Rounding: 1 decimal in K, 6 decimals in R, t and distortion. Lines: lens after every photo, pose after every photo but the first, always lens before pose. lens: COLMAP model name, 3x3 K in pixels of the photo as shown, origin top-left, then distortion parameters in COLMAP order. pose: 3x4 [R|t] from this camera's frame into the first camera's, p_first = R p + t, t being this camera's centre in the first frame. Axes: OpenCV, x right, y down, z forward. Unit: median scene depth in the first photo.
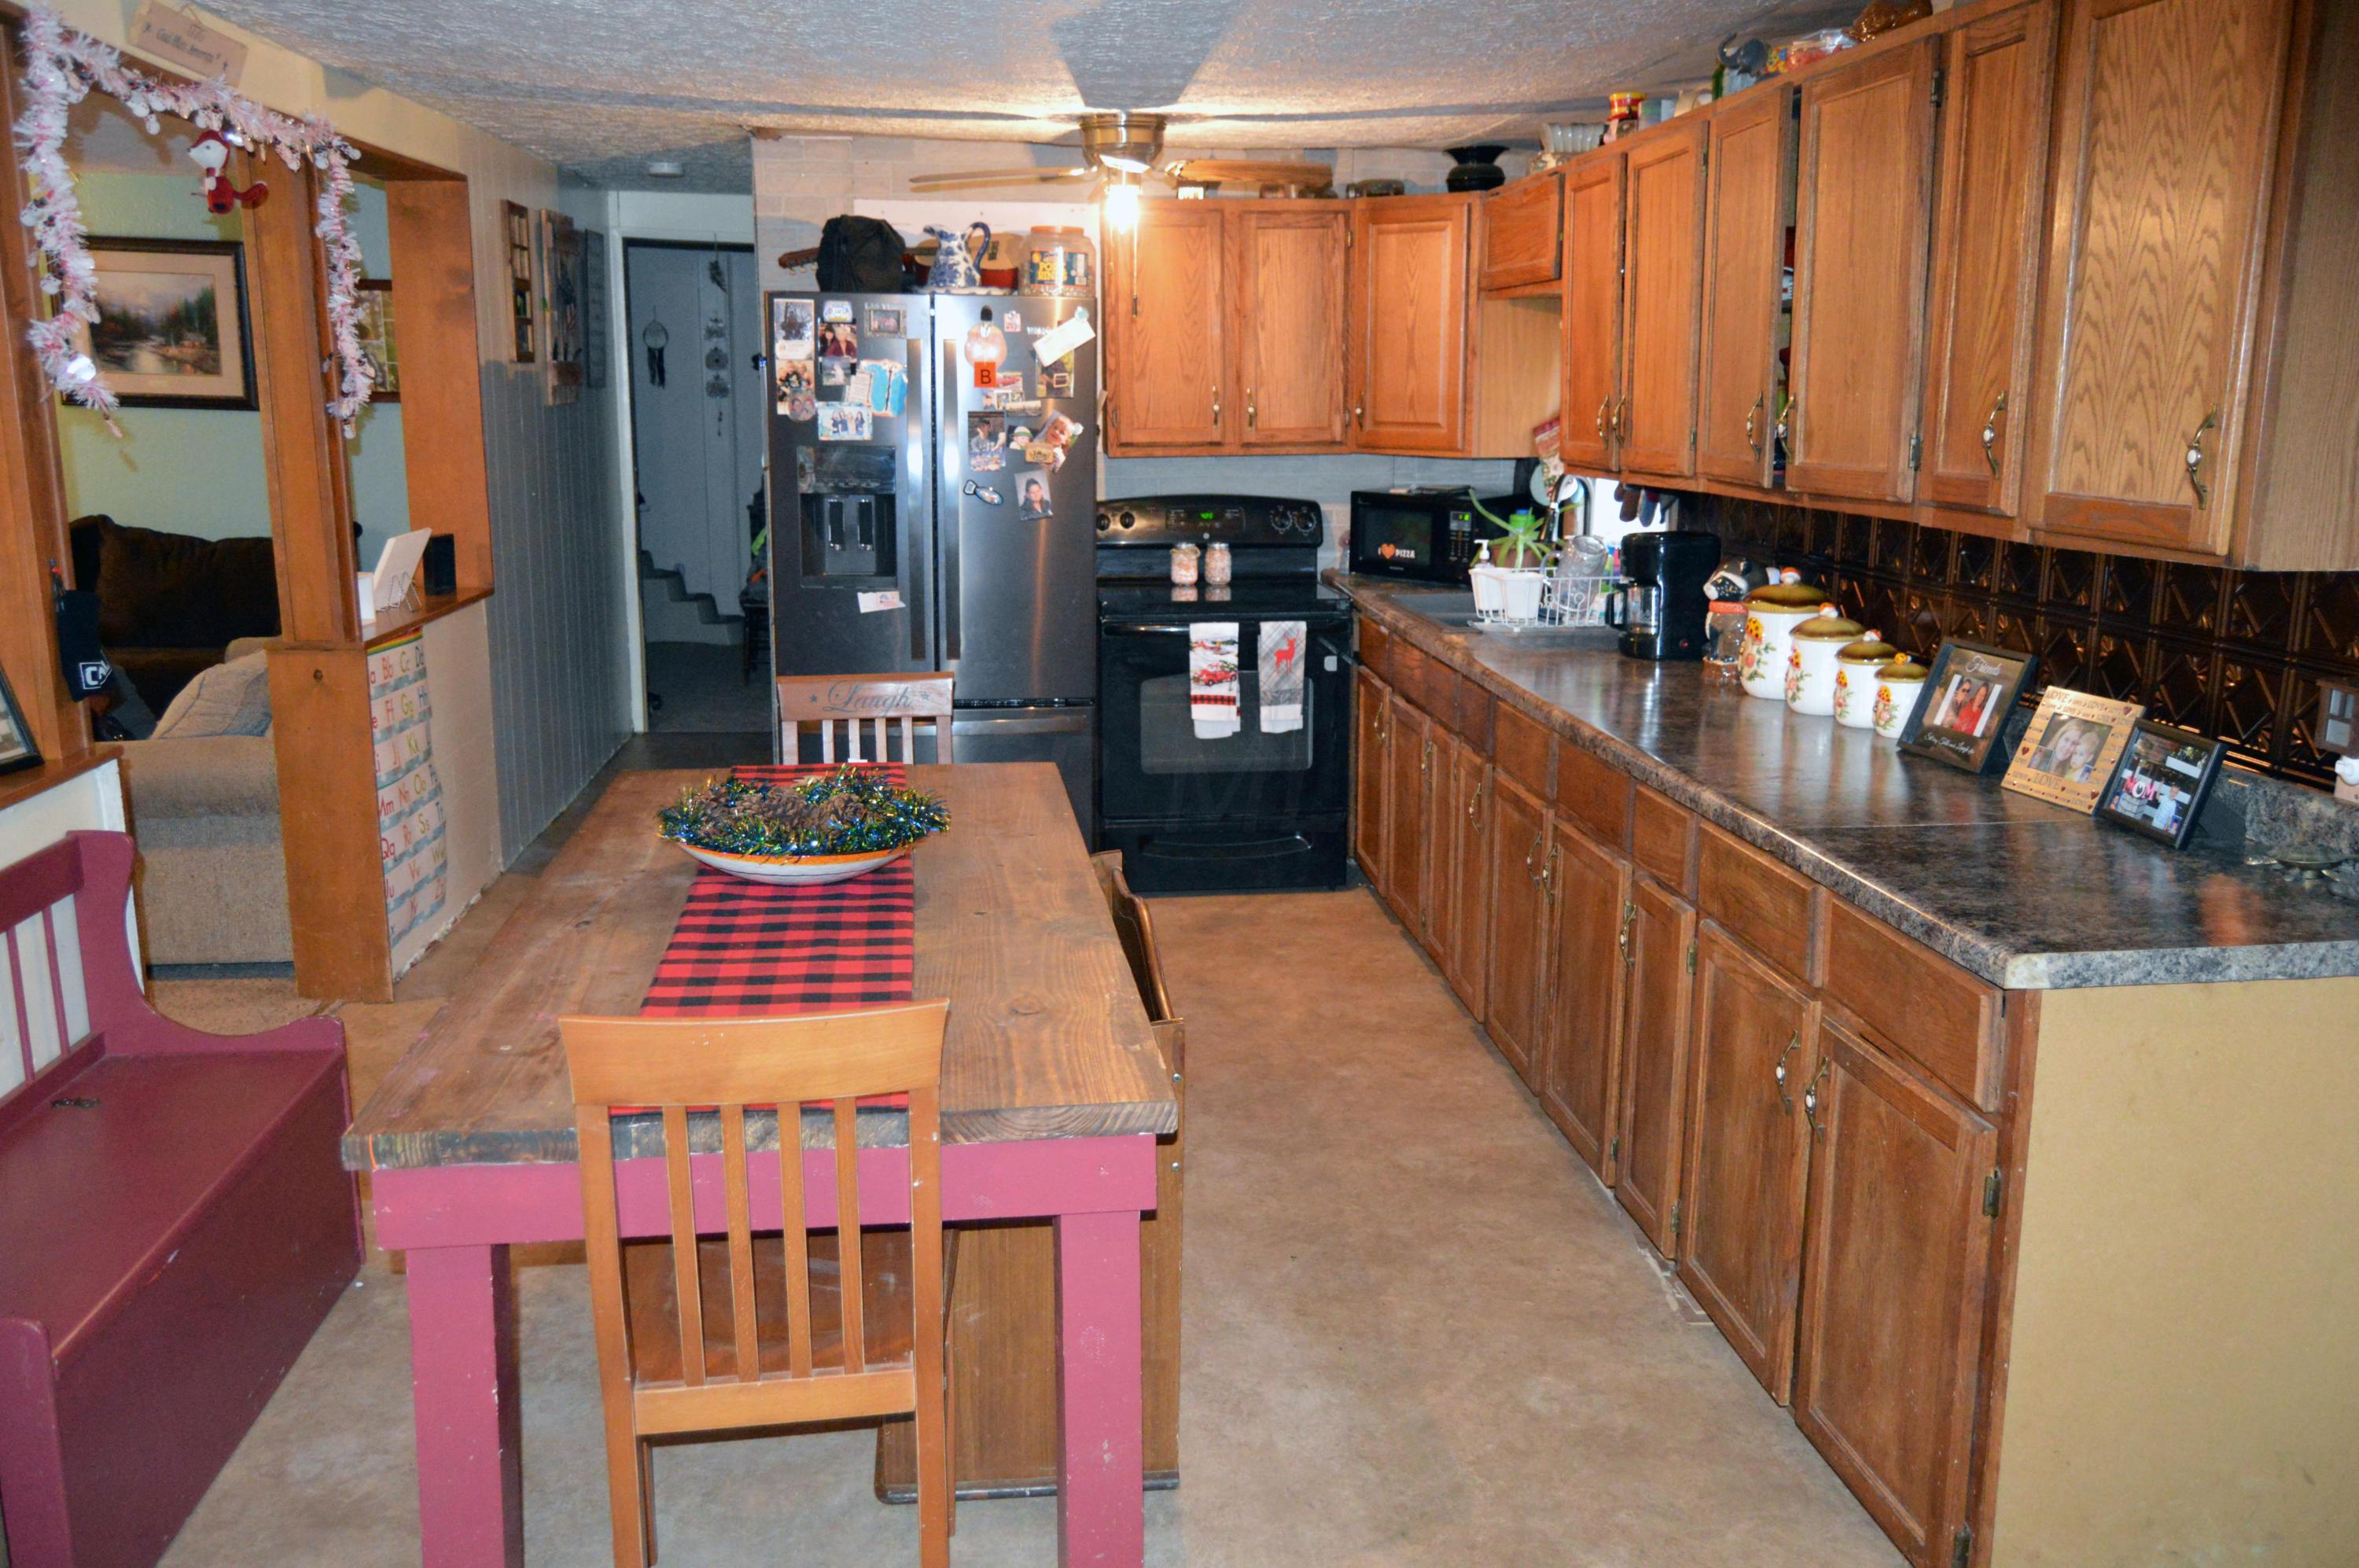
lens RADIAL K [[1809.7, 0, 1179.5], [0, 1809.7, 784.0], [0, 0, 1]] dist [-0.011860, 0.003586]
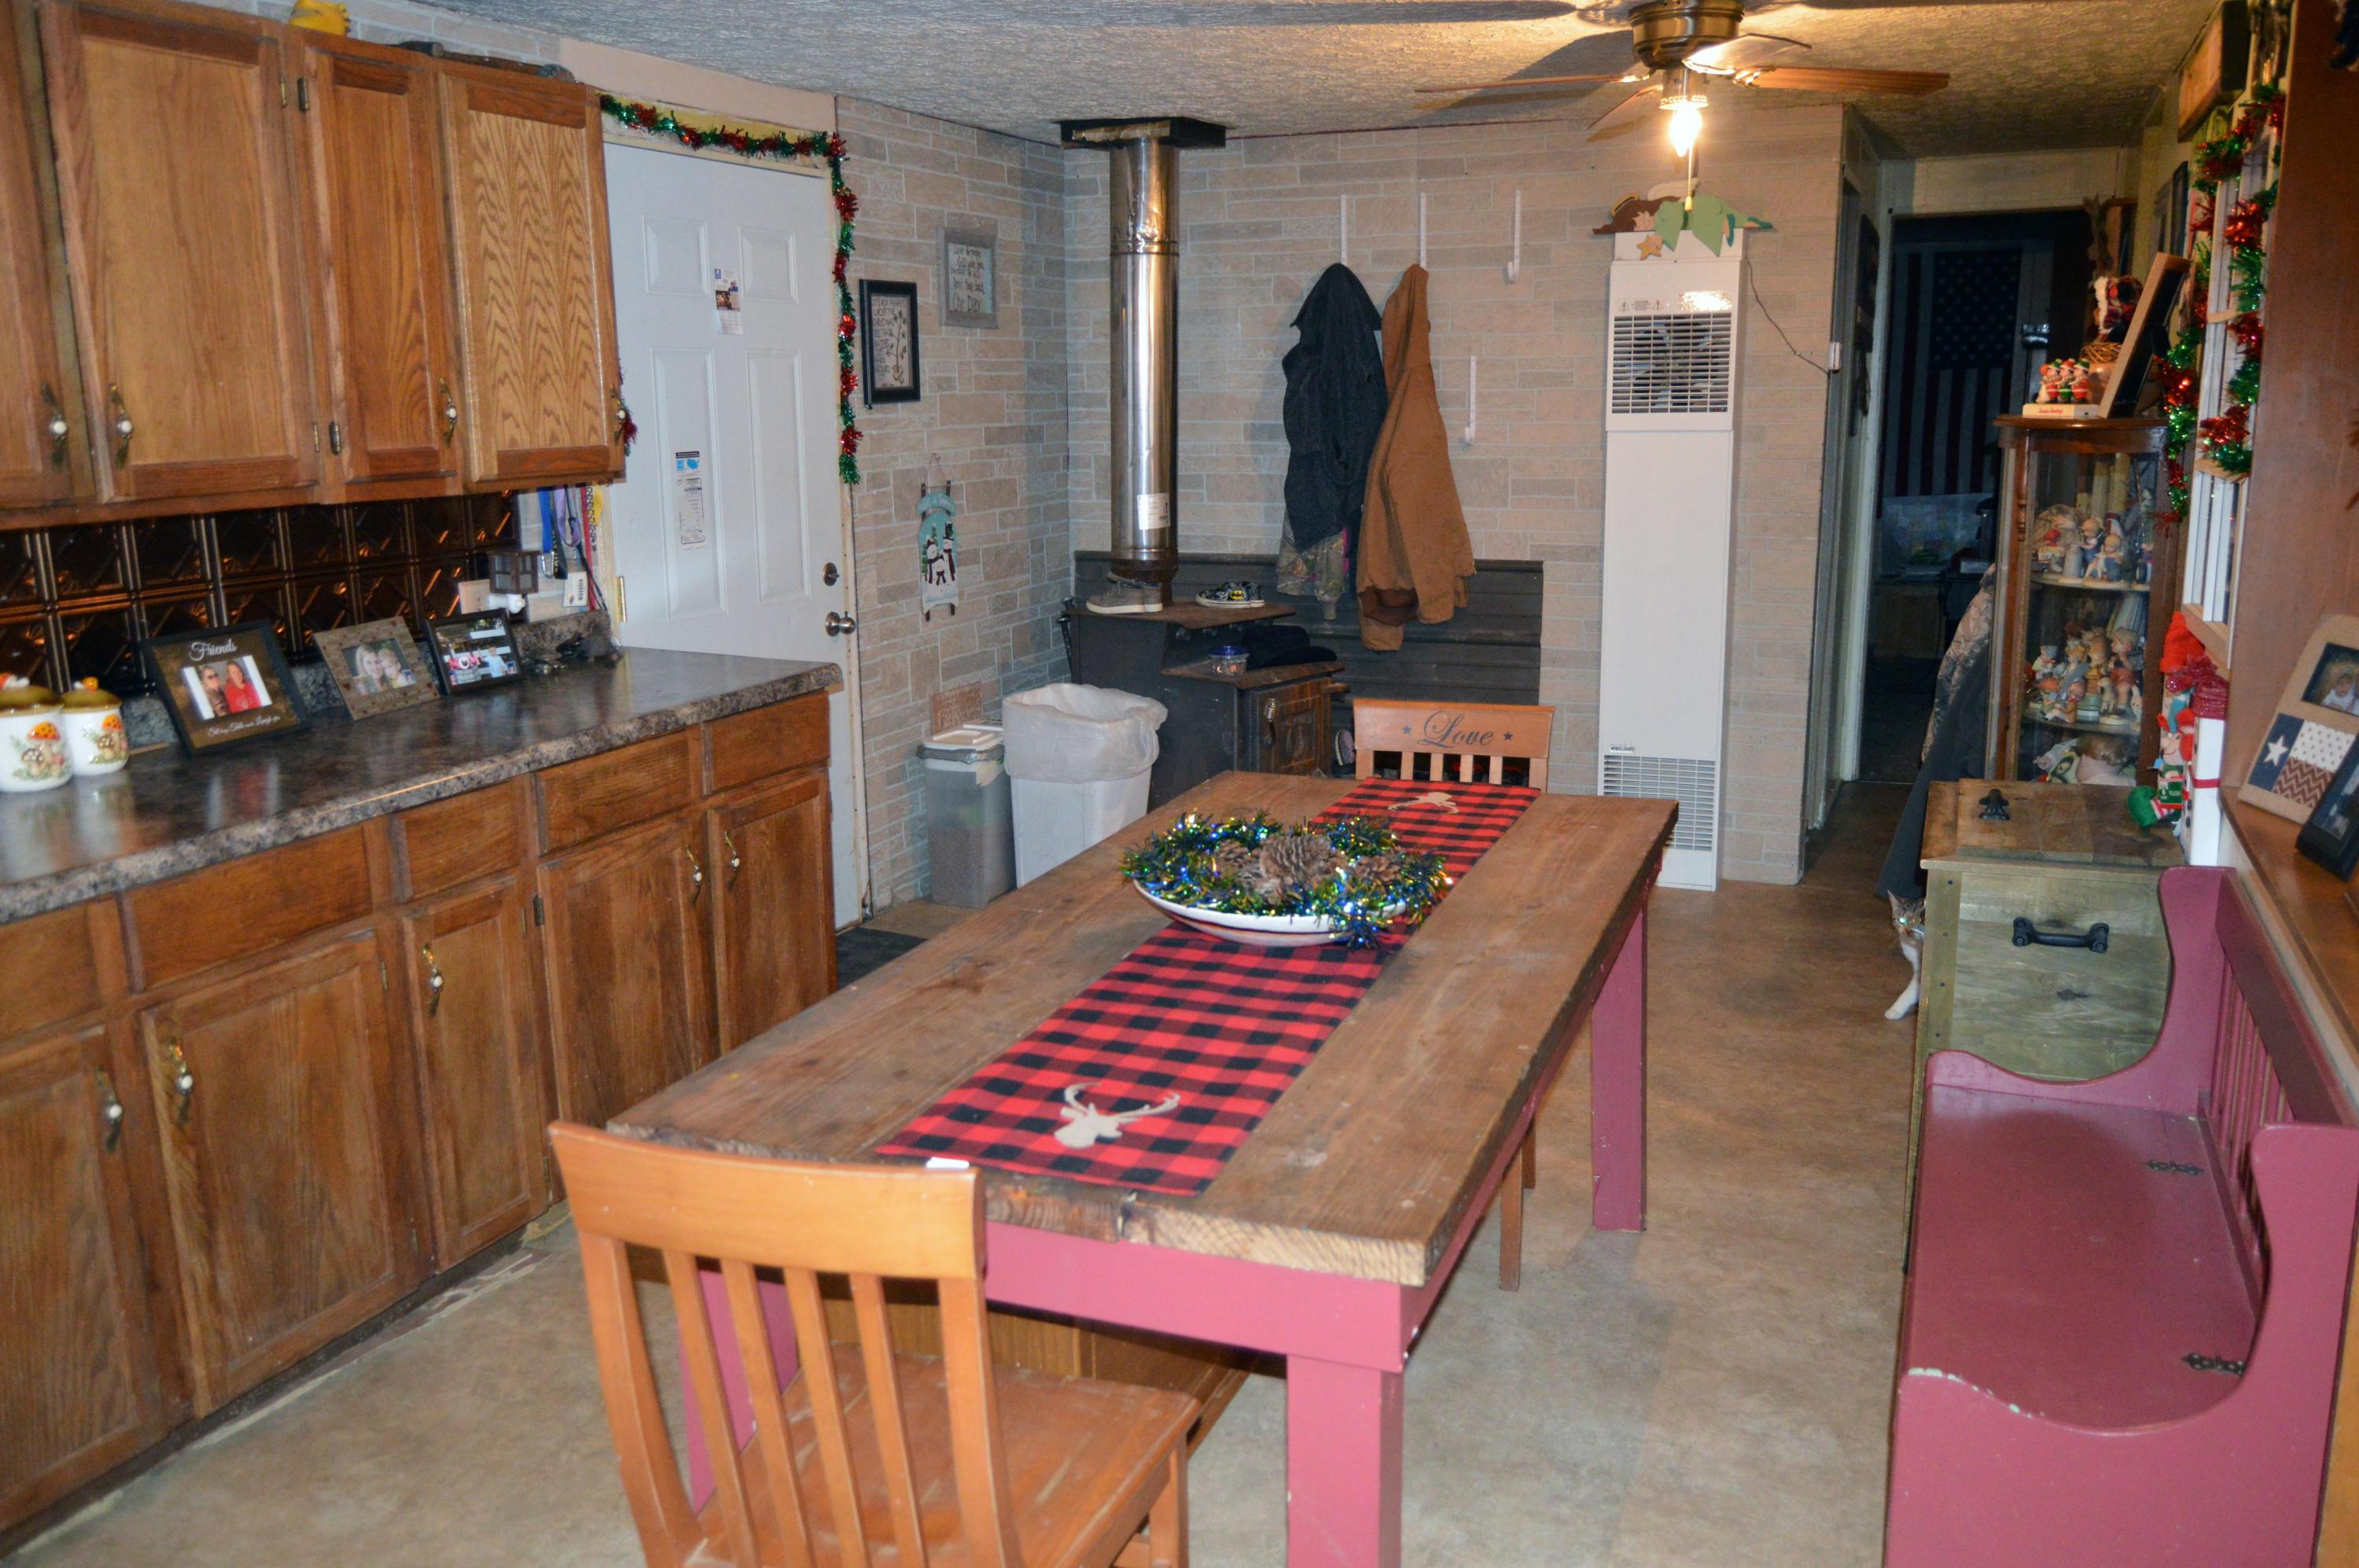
lens RADIAL K [[1809.7, 0, 1179.5], [0, 1809.7, 784.0], [0, 0, 1]] dist [-0.011860, 0.003586]
pose [[-0.862956, -0.110576, 0.493032, -0.665638], [0.112100, 0.909546, 0.400200, -0.421193], [-0.492687, 0.400624, -0.772502, 1.897810]]
